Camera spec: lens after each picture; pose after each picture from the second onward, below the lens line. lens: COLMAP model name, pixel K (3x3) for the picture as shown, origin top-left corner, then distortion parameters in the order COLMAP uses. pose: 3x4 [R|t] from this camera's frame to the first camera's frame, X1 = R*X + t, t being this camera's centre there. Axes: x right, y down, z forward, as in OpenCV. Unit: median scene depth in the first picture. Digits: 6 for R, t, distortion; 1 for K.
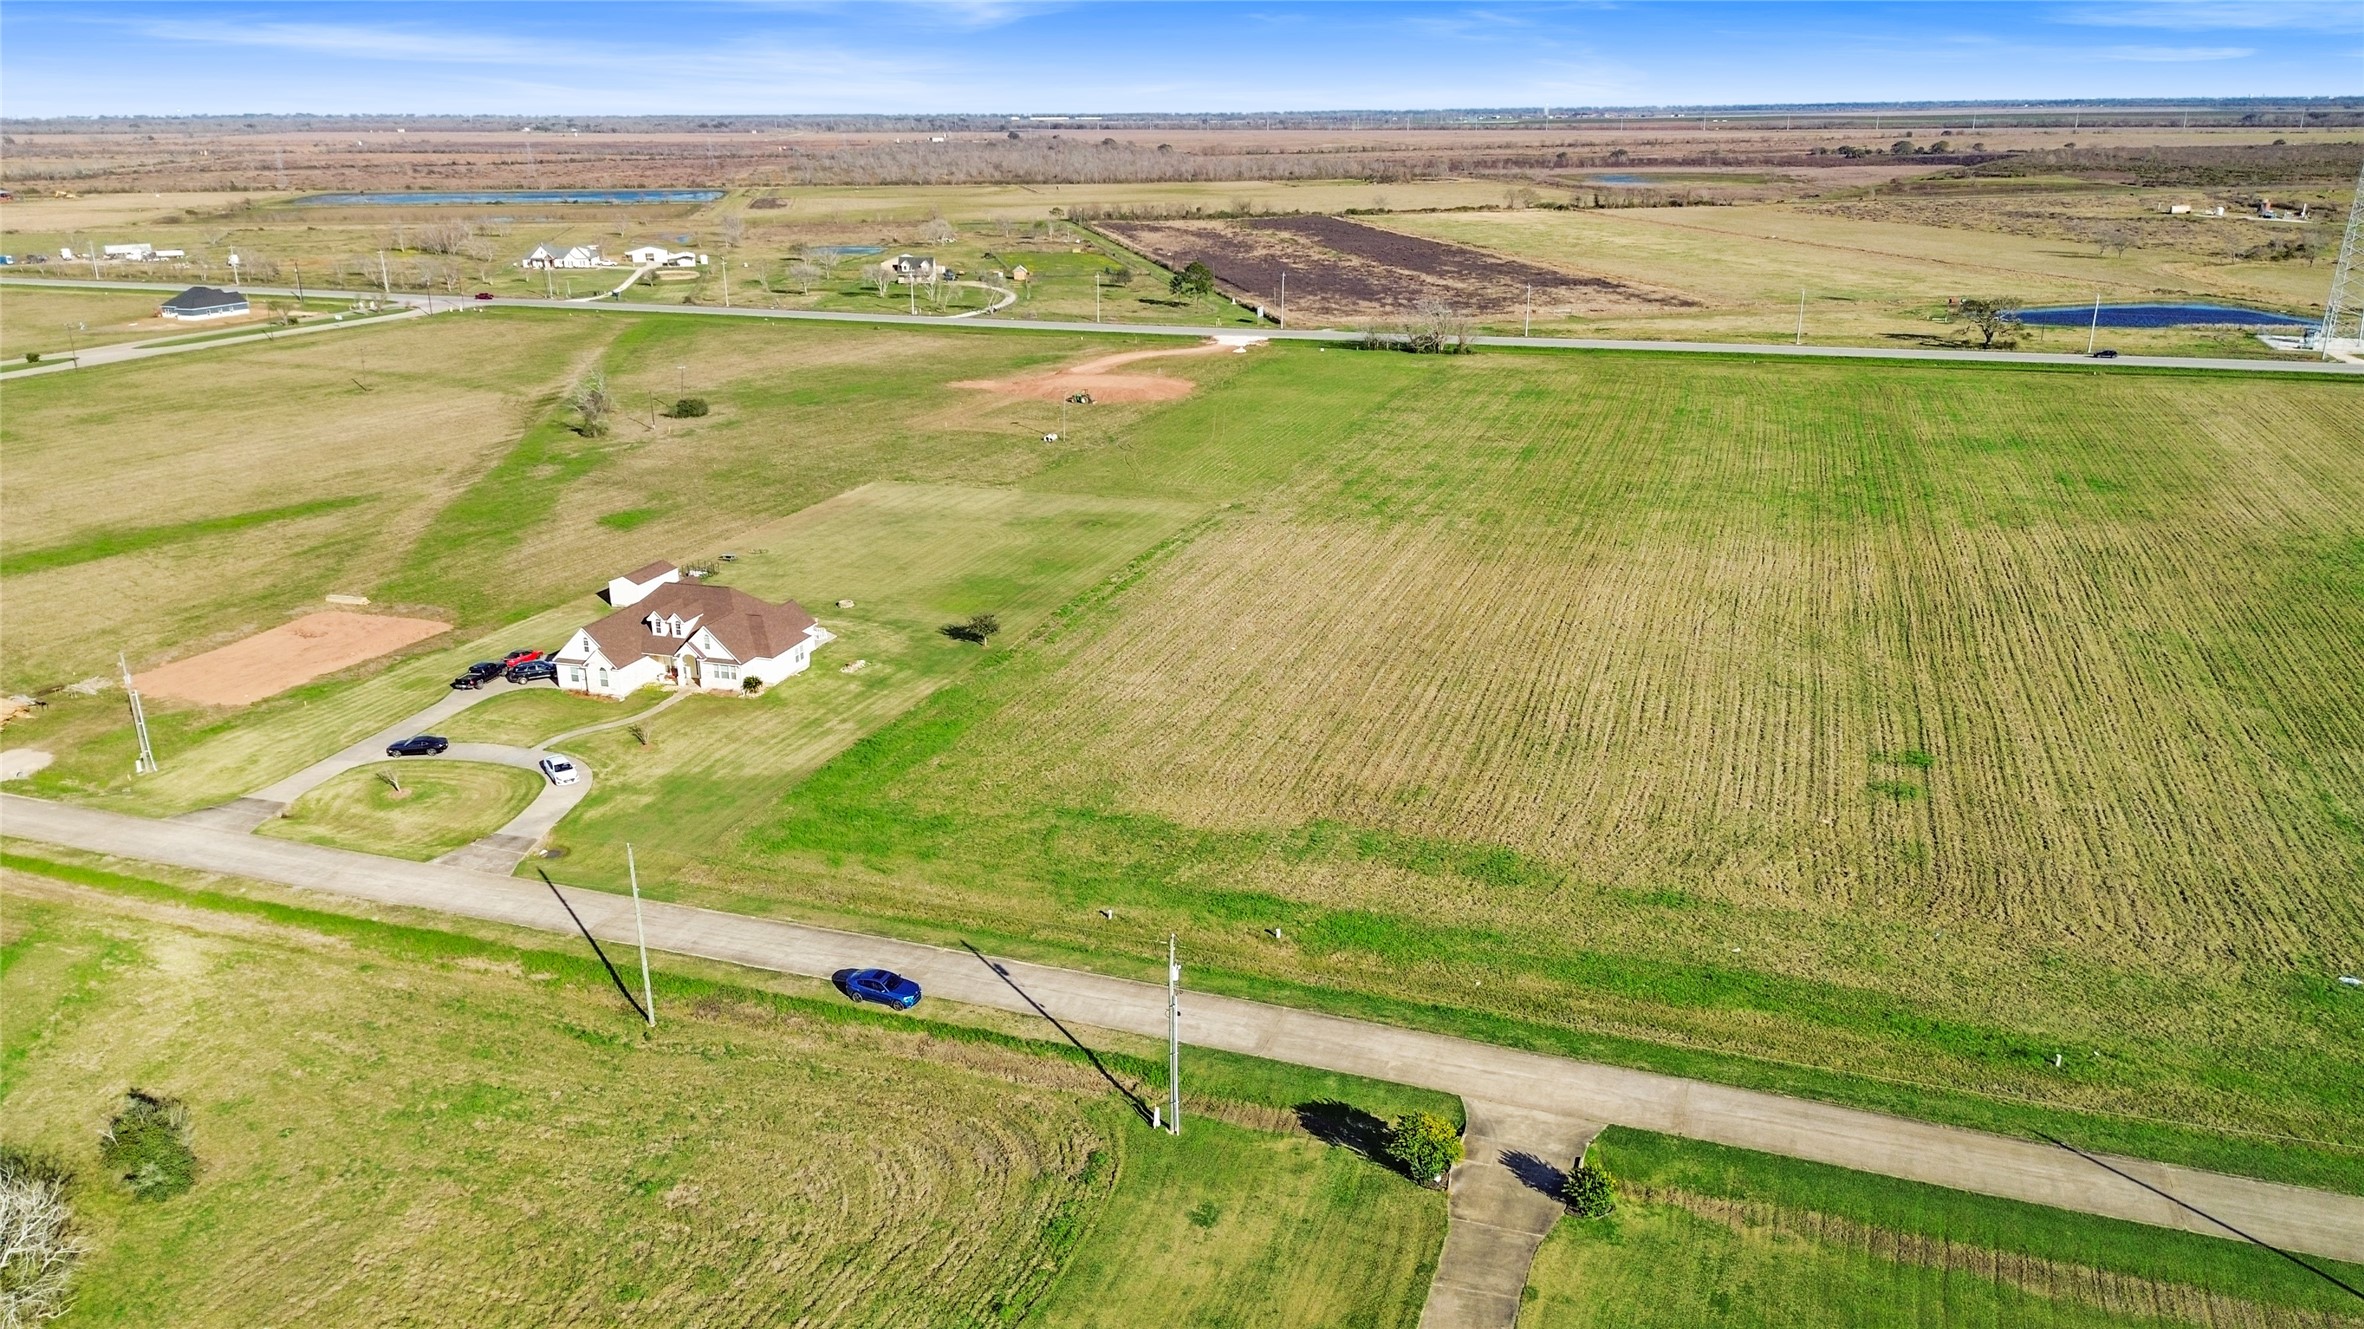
lens RADIAL K [[1674.0, 0, 1186.7], [0, 1674.0, 667.1], [0, 0, 1]] dist [0.068276, -0.063116]
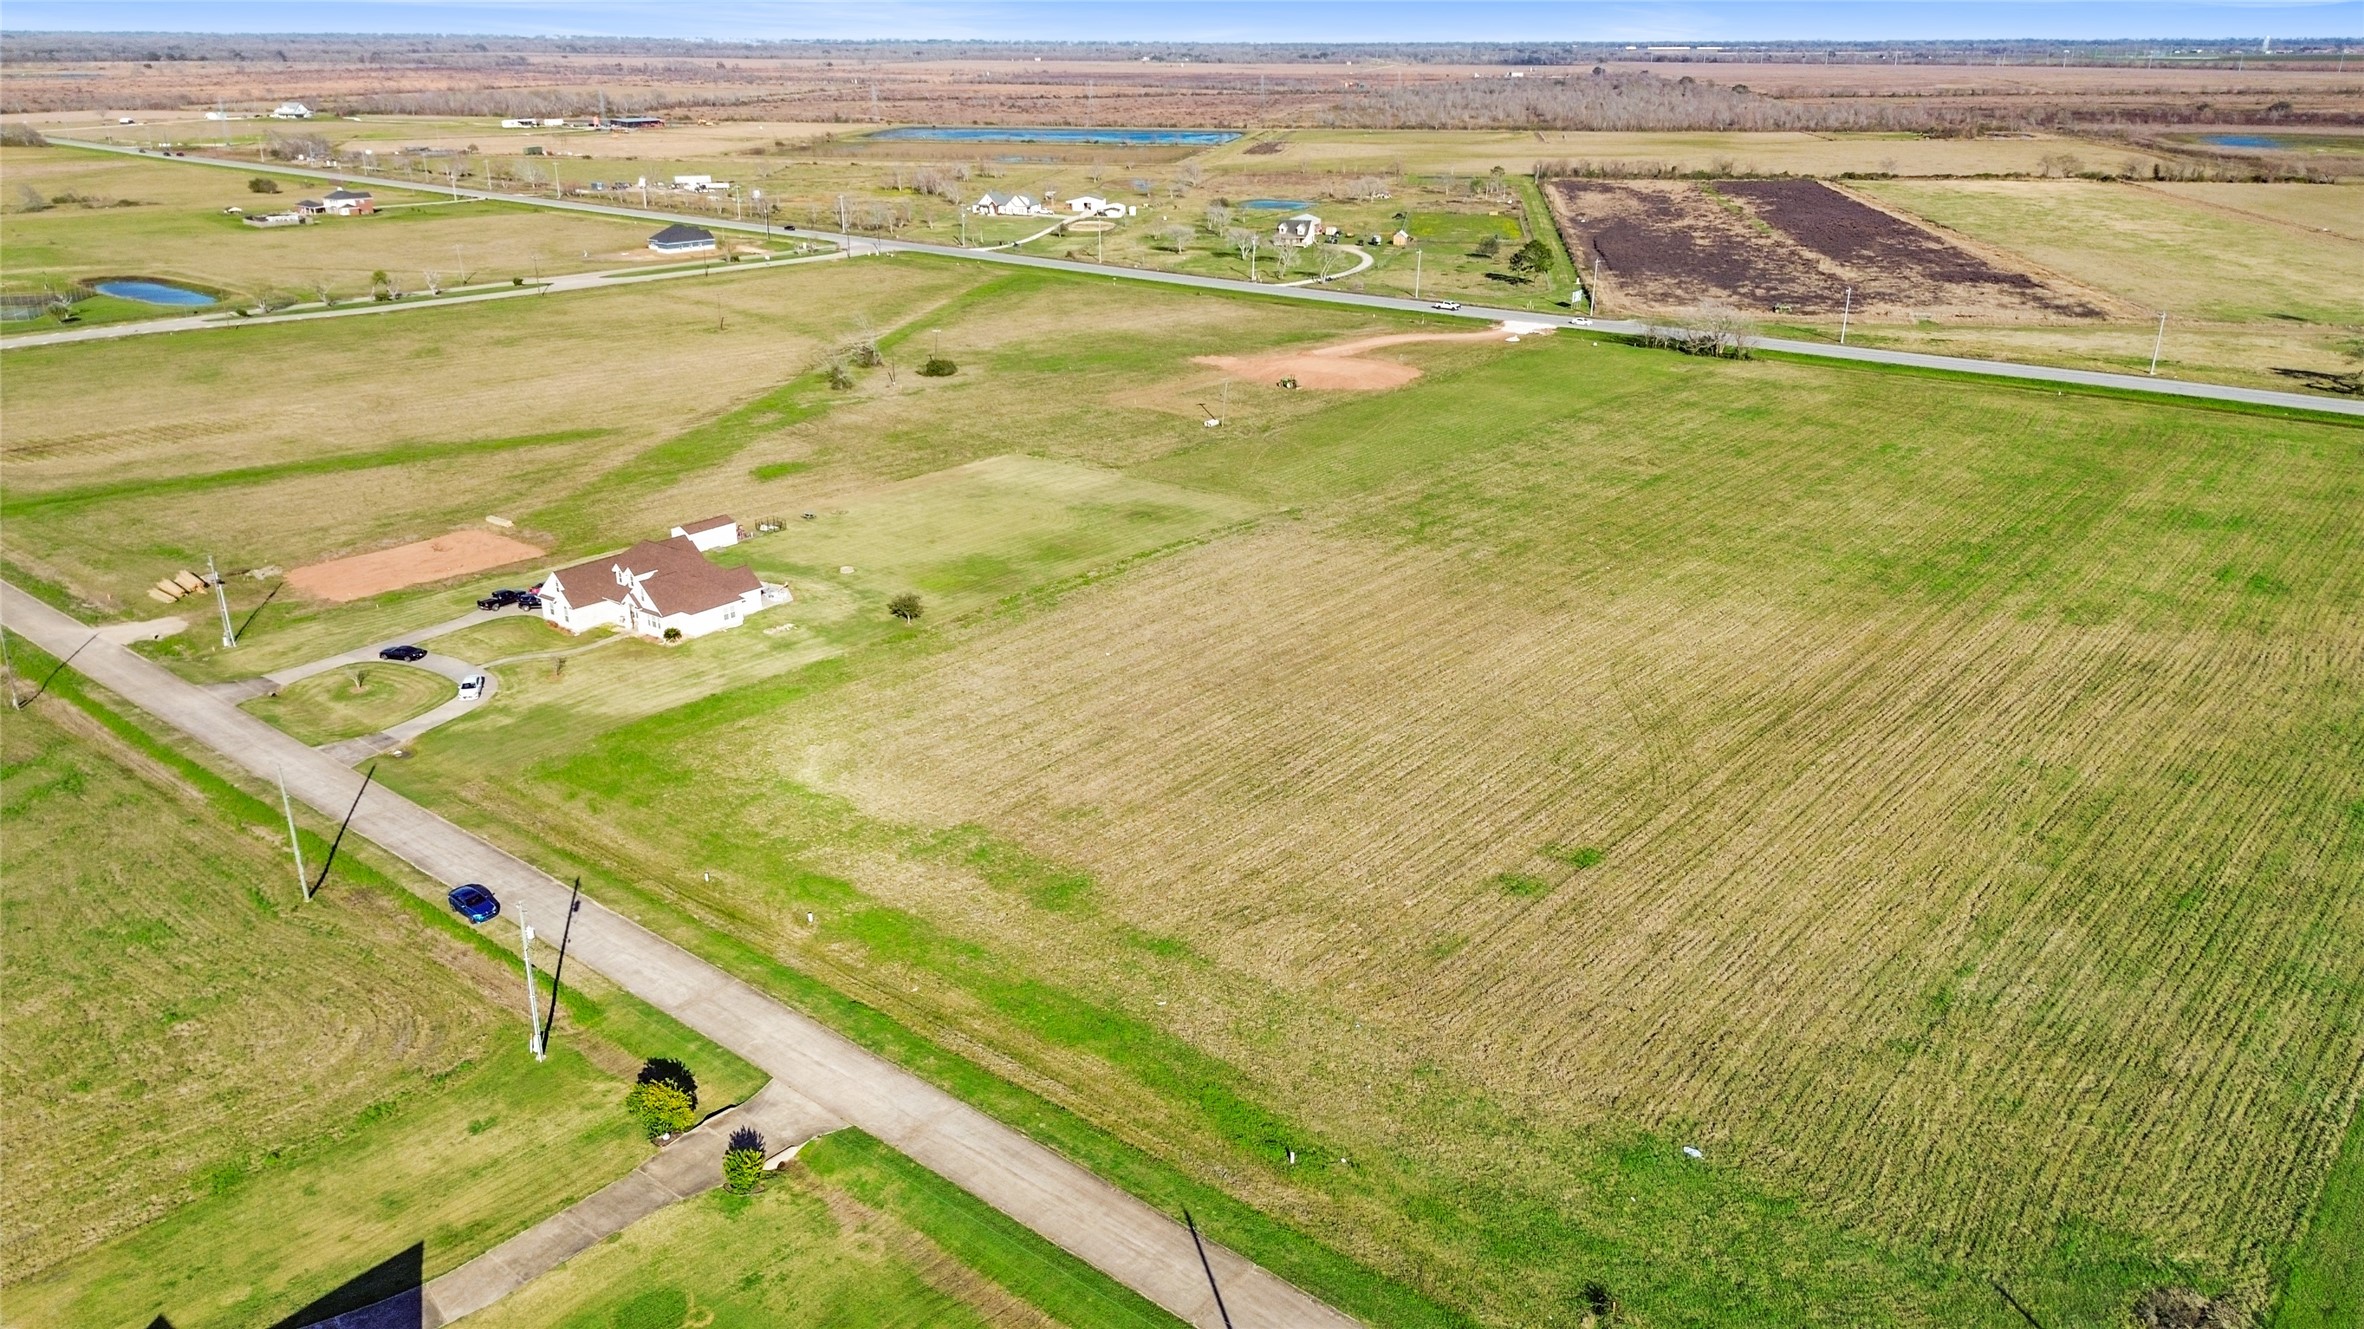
lens RADIAL K [[1674.0, 0, 1186.7], [0, 1674.0, 667.1], [0, 0, 1]] dist [0.068276, -0.063116]
pose [[0.939674, 0.129682, -0.316535, 0.418664], [-0.117271, 0.991403, 0.058037, -0.071399], [0.321340, -0.017416, 0.946804, -0.007992]]
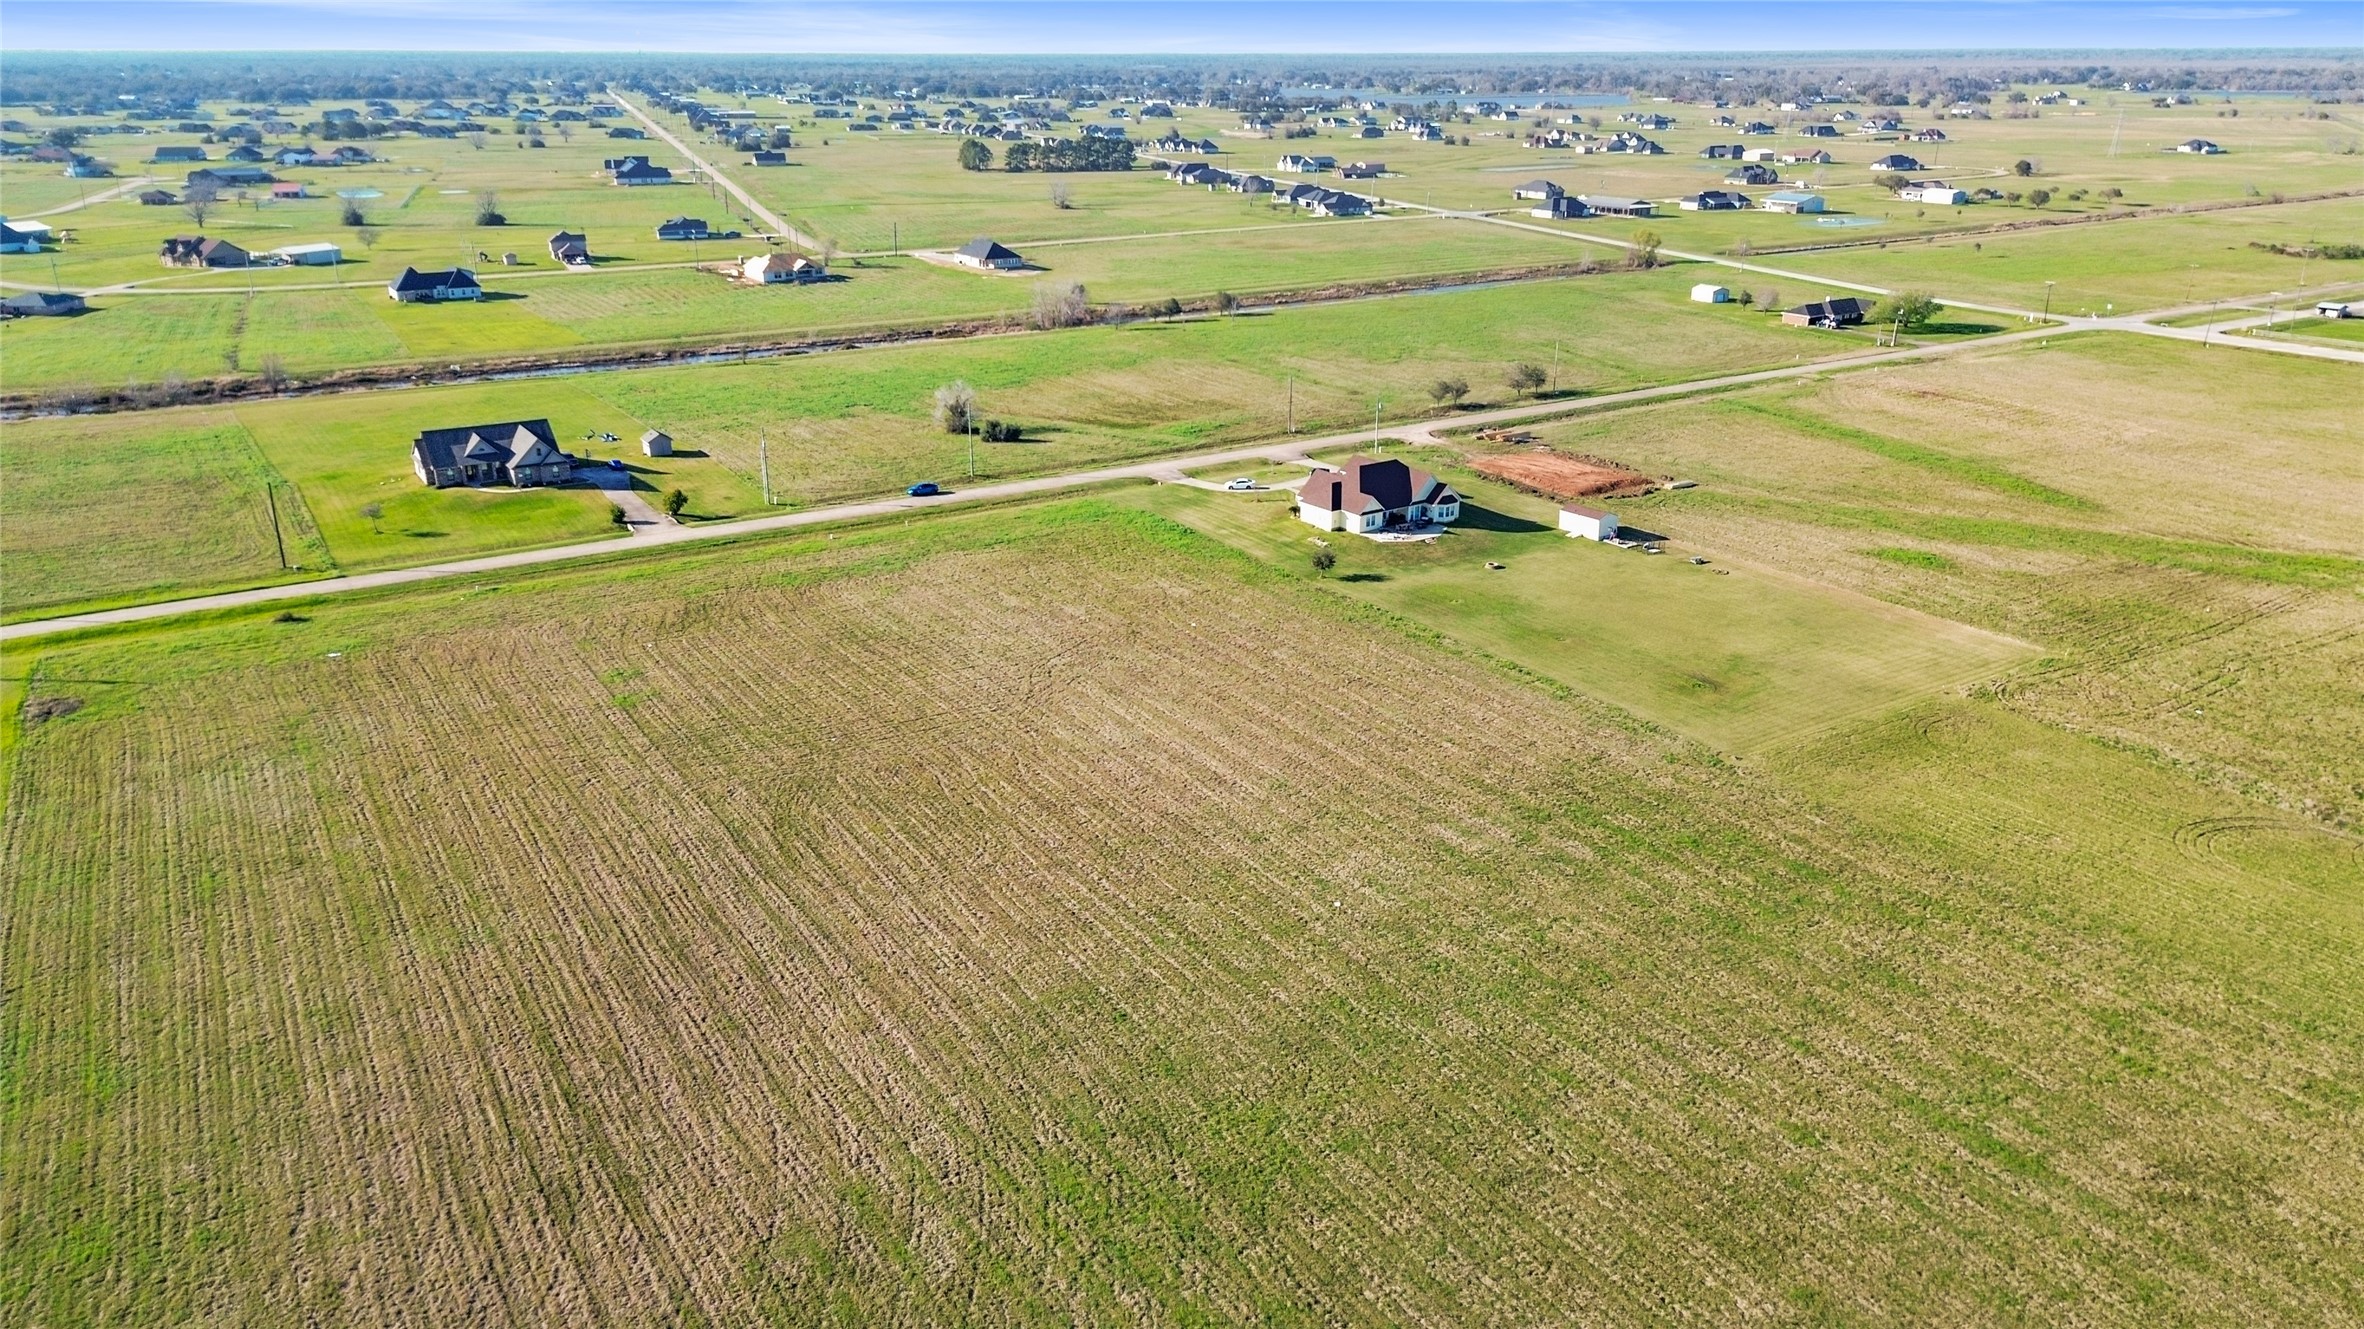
lens RADIAL K [[1674.0, 0, 1186.7], [0, 1674.0, 667.1], [0, 0, 1]] dist [0.068276, -0.063116]
pose [[-0.615307, 0.278712, -0.737372, 0.891059], [-0.245152, 0.821367, 0.515030, -0.580819], [0.749198, 0.497670, -0.437066, 1.512624]]
